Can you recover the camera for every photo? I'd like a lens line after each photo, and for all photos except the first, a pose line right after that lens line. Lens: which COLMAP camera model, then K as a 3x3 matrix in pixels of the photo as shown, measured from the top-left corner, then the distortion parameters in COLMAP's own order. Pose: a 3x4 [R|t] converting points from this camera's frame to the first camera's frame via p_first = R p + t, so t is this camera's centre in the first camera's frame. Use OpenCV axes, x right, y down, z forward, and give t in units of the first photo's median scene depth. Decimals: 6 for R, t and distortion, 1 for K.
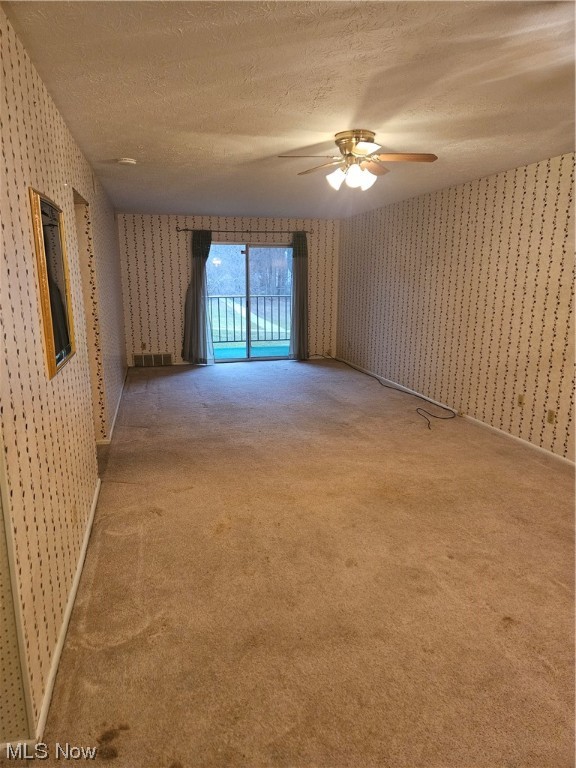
lens RADIAL K [[520.1, 0, 287.4], [0, 520.1, 387.1], [0, 0, 1]] dist [0.075993, -0.059449]
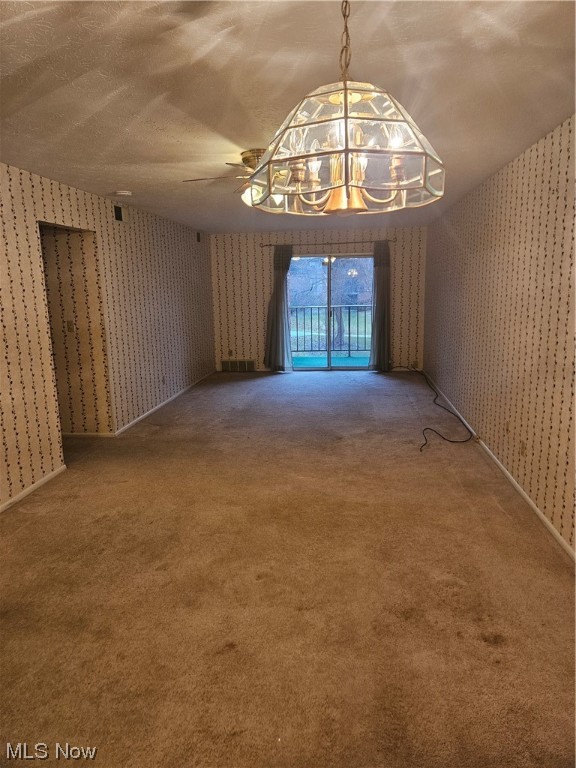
lens RADIAL K [[520.1, 0, 288.9], [0, 520.1, 377.7], [0, 0, 1]] dist [0.075993, -0.059449]
pose [[0.933651, 0.044638, -0.355391, 0.226259], [-0.056312, 0.998158, -0.022566, -0.009080], [0.353729, 0.041081, 0.934445, 0.032292]]
